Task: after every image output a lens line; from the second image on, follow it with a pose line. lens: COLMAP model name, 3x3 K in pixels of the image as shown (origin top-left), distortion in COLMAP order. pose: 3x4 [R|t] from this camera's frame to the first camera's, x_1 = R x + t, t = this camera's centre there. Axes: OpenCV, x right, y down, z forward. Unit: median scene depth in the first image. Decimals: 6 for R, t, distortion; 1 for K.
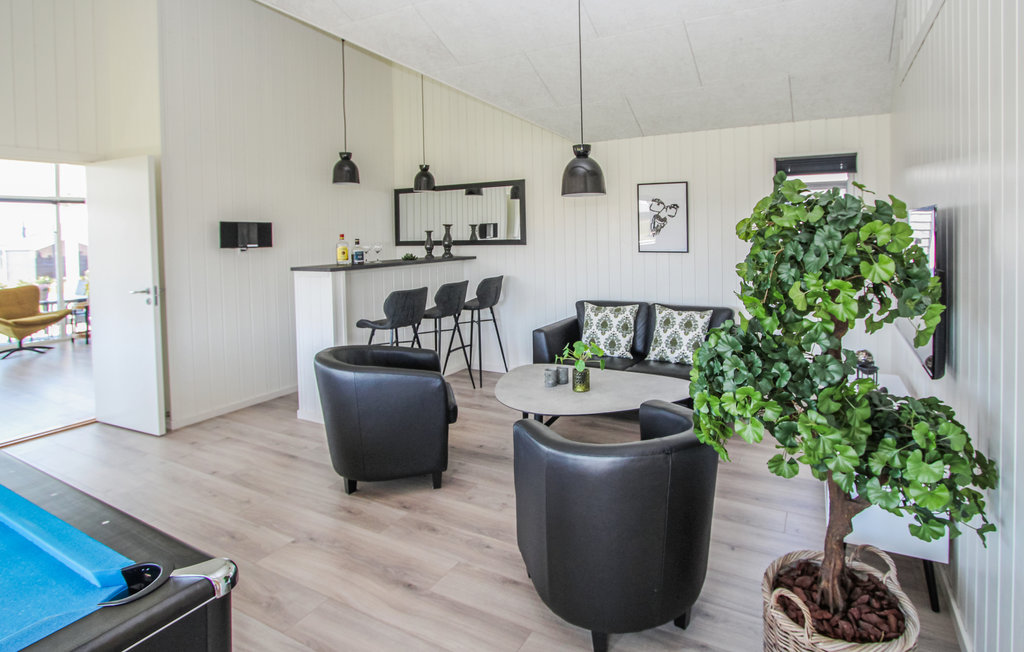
lens RADIAL K [[499.6, 0, 591.2], [0, 499.6, 237.0], [0, 0, 1]] dist [-0.016473, 0.002586]
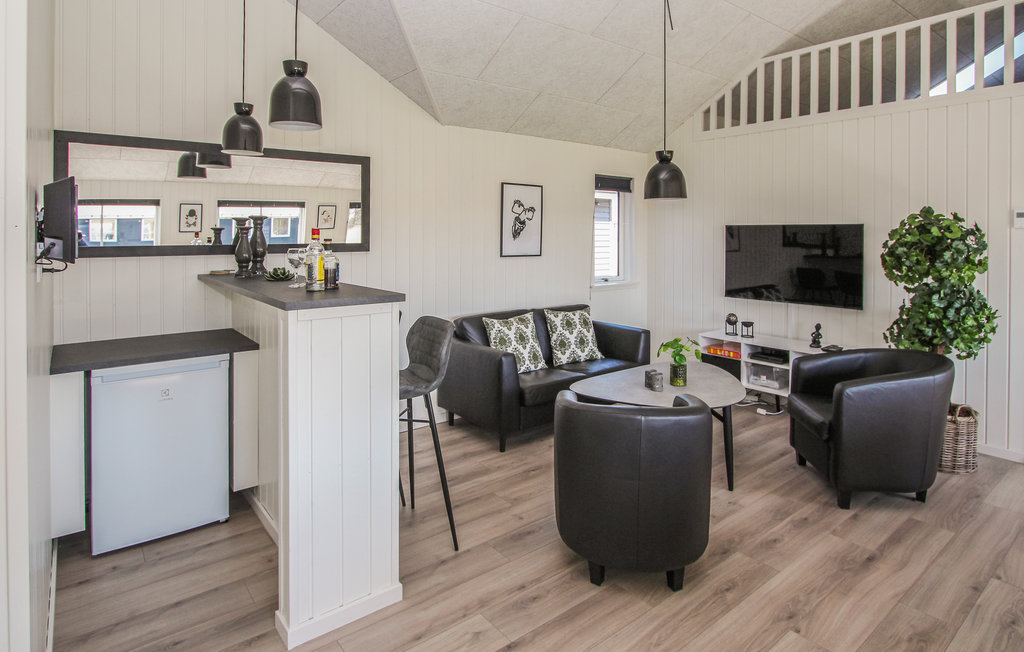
lens RADIAL K [[562.4, 0, 504.3], [0, 562.4, 243.2], [0, 0, 1]] dist [-0.018731, -0.003153]
pose [[0.452922, 0.004029, 0.891541, -0.823210], [0.002877, 0.999978, -0.005980, 0.011258], [-0.891546, 0.005273, 0.452900, 0.530816]]
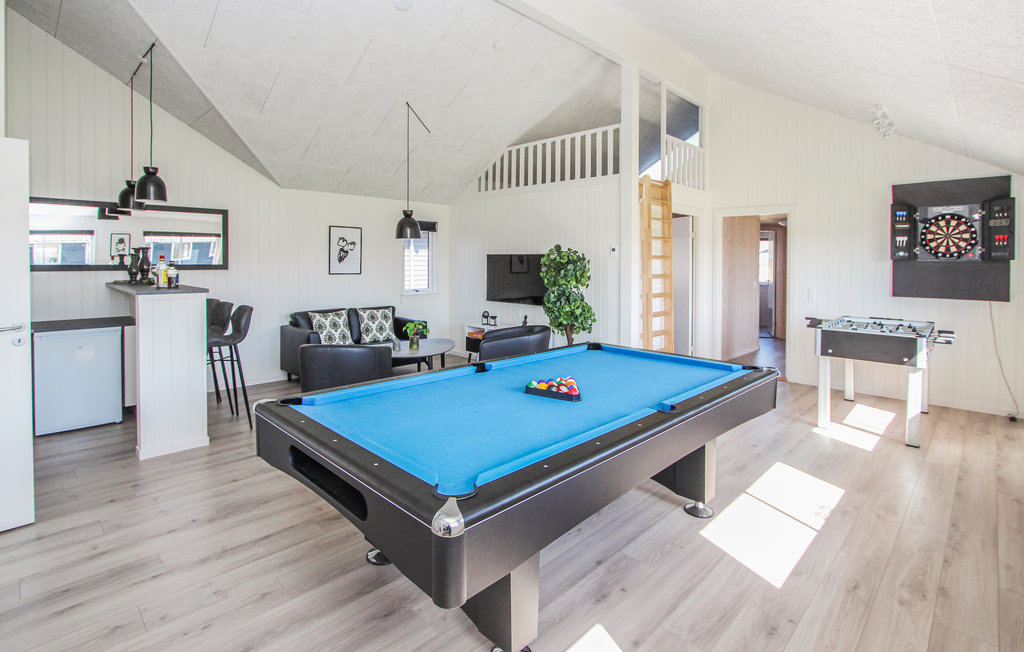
lens RADIAL K [[499.6, 0, 505.9], [0, 499.6, 277.0], [0, 0, 1]] dist [-0.016473, 0.002586]
pose [[0.336022, -0.010197, 0.941799, -1.058334], [-0.000740, 0.999938, 0.011090, 0.022120], [-0.941854, -0.004424, 0.335993, 0.064789]]
